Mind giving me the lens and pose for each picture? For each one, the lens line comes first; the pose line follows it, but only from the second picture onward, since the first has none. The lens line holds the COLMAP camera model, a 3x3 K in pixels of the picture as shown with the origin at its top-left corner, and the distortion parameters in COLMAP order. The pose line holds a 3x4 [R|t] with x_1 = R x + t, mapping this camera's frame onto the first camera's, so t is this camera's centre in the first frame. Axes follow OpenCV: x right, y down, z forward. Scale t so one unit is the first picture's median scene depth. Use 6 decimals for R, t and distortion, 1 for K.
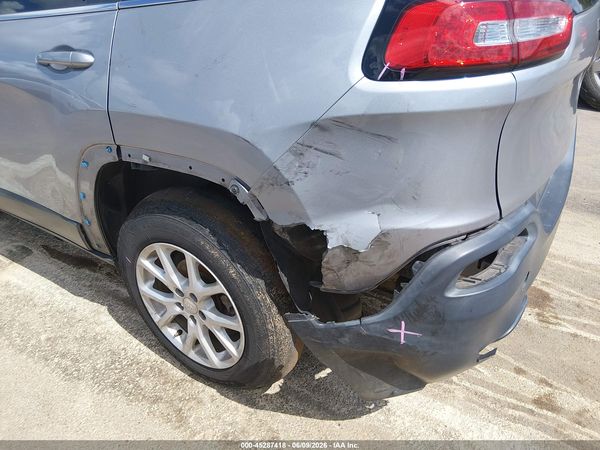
lens RADIAL K [[456.4, 0, 300.0], [0, 456.4, 225.0], [0, 0, 1]] dist [0.082483, -0.135325]
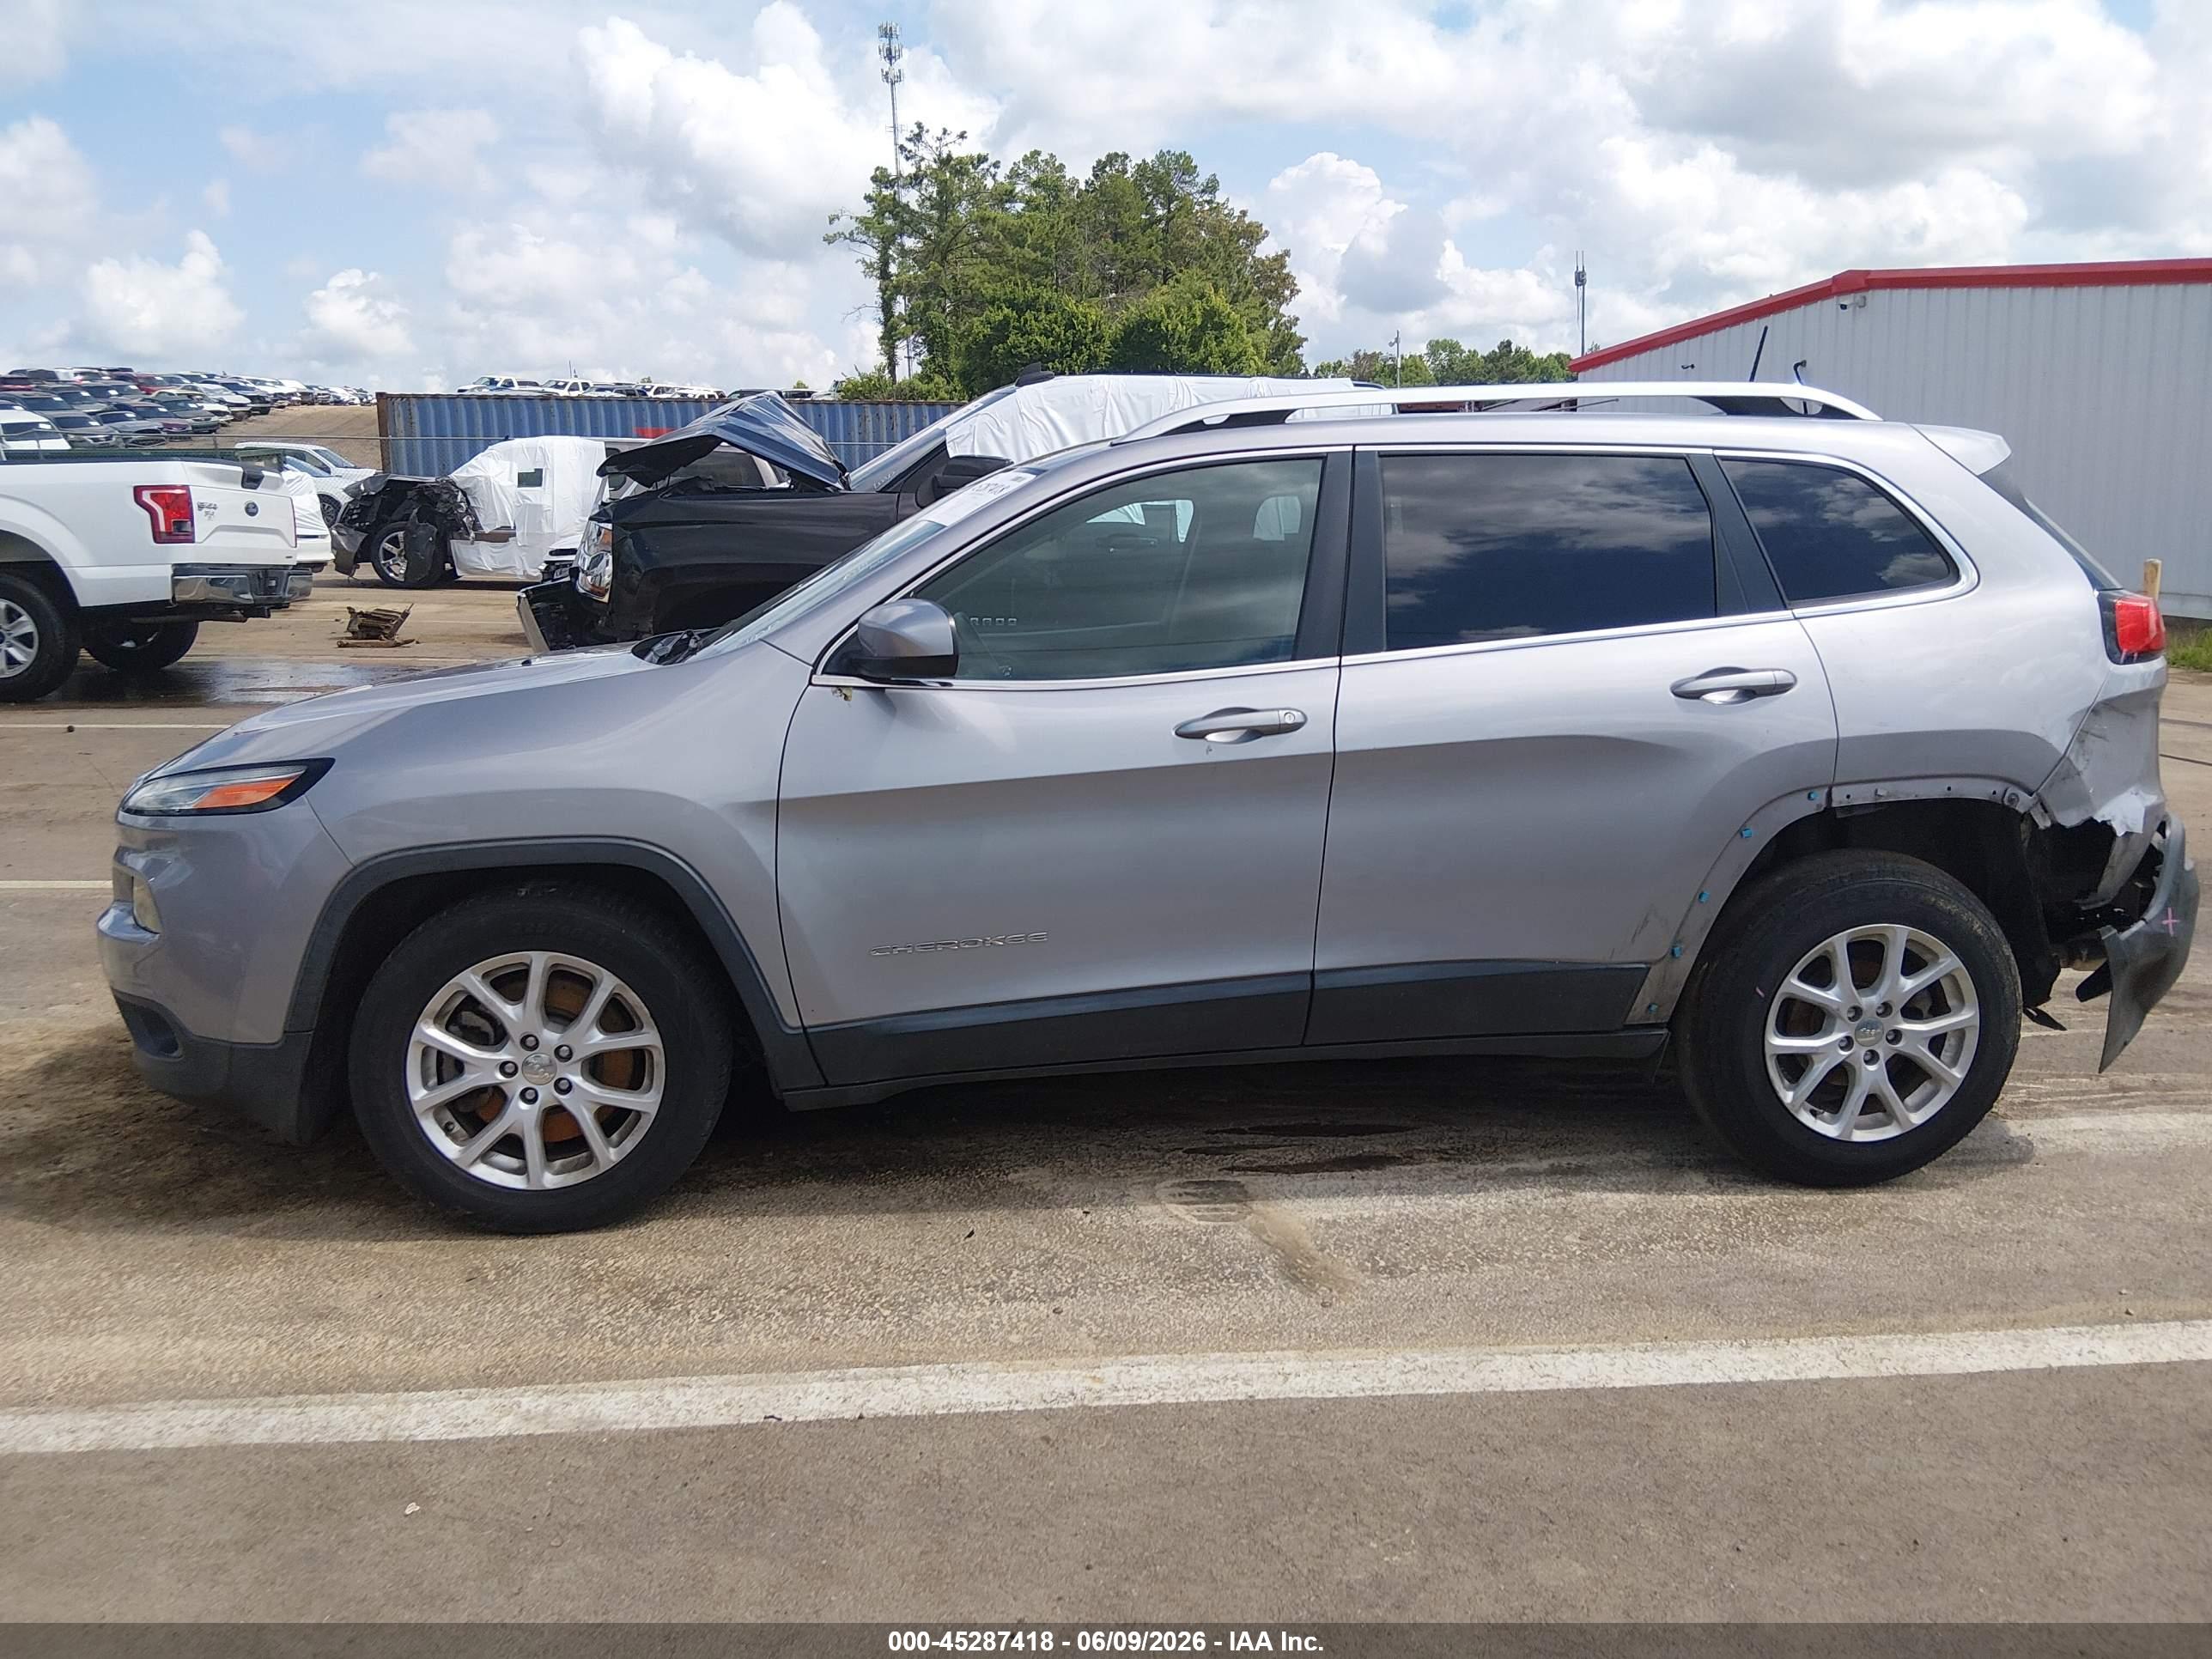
lens RADIAL K [[1682.5, 0, 1106.0], [0, 1682.5, 829.5], [0, 0, 1]] dist [0.082483, -0.135325]
pose [[0.760116, -0.095685, 0.642703, -2.892346], [0.315485, 0.919040, -0.236294, 0.159406], [-0.568060, 0.382374, 0.728765, -0.277261]]
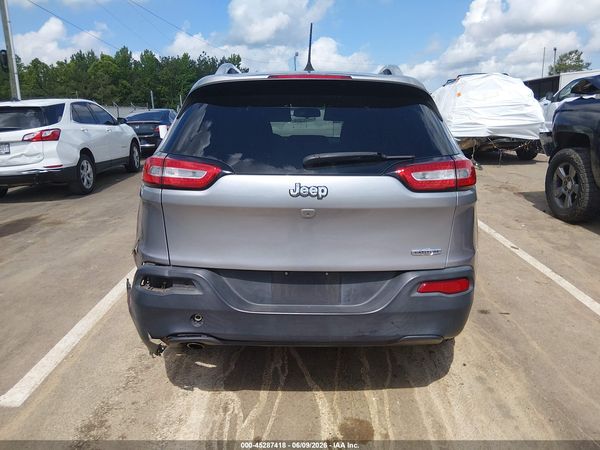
lens RADIAL K [[460.4, 0, 300.0], [0, 460.4, 225.0], [0, 0, 1]] dist [0.040709, -0.078405]
pose [[0.536532, 0.225525, -0.813186, 1.811272], [-0.434709, 0.899799, -0.037271, -0.260141], [0.723299, 0.373497, 0.580809, 0.188018]]
